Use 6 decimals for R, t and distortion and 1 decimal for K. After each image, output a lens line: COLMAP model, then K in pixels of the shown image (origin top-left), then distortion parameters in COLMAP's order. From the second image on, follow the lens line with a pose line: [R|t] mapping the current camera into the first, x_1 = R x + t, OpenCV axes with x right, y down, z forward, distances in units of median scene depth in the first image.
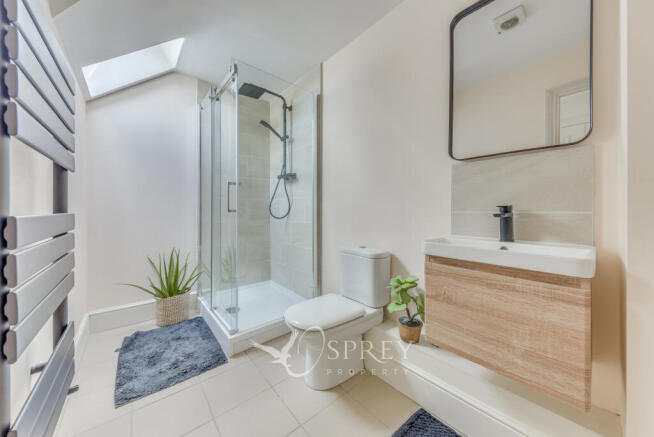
lens RADIAL K [[227.0, 0, 327.9], [0, 227.0, 212.8], [0, 0, 1]] dist [0.008313, -0.002467]
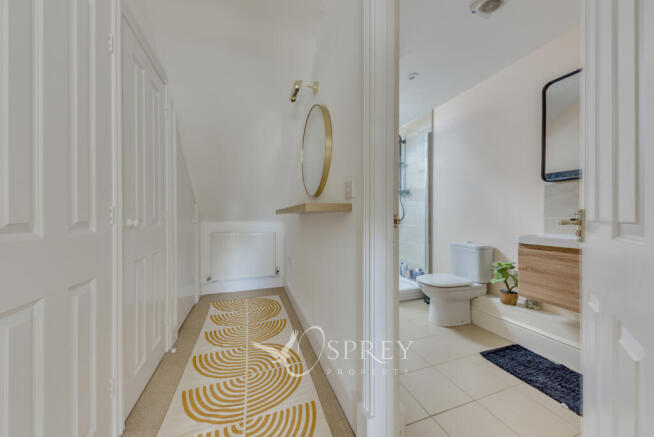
lens RADIAL K [[227.0, 0, 325.8], [0, 227.0, 218.9], [0, 0, 1]] dist [0.008313, -0.002467]
pose [[0.933314, 0.002749, -0.359052, -0.209129], [-0.005357, 0.999966, -0.006269, 0.019424], [0.359022, 0.007774, 0.933297, -0.783042]]
